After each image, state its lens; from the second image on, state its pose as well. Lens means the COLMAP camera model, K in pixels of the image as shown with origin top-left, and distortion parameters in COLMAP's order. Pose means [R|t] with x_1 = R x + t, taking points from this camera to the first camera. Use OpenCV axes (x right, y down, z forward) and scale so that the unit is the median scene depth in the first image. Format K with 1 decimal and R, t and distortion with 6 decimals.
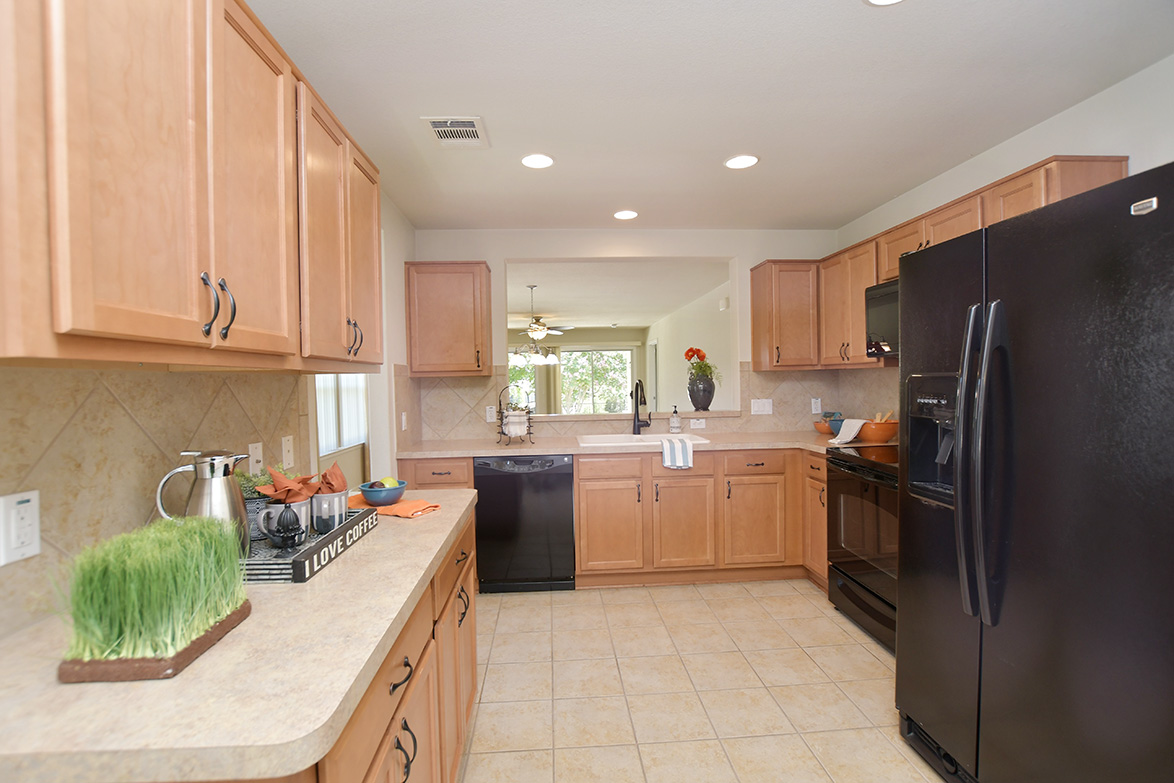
lens RADIAL K [[529.5, 0, 582.4], [0, 529.5, 393.9], [0, 0, 1]] dist [-0.003986, 0.000157]
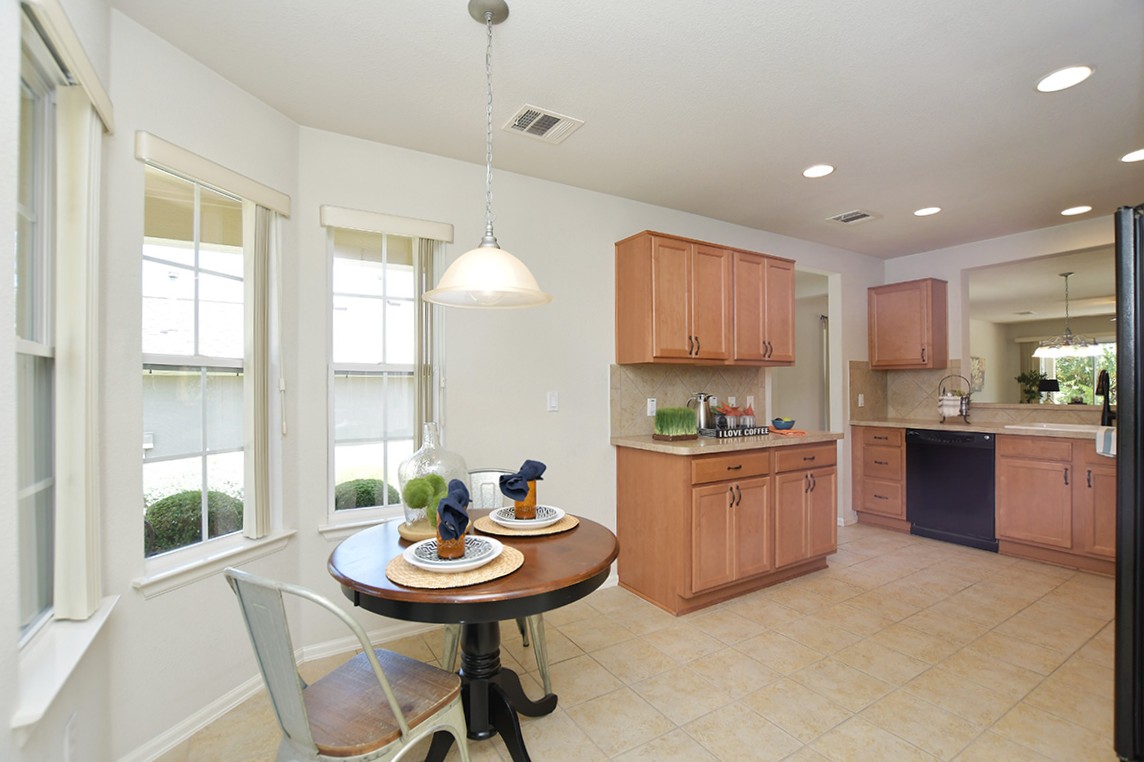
lens RADIAL K [[515.9, 0, 574.2], [0, 515.9, 385.6], [0, 0, 1]] dist [-0.003986, 0.000157]
pose [[0.465033, 0.011985, -0.885212, 0.564220], [-0.025083, 0.999685, 0.000359, 0.031362], [0.884938, 0.022037, 0.465188, -0.354242]]
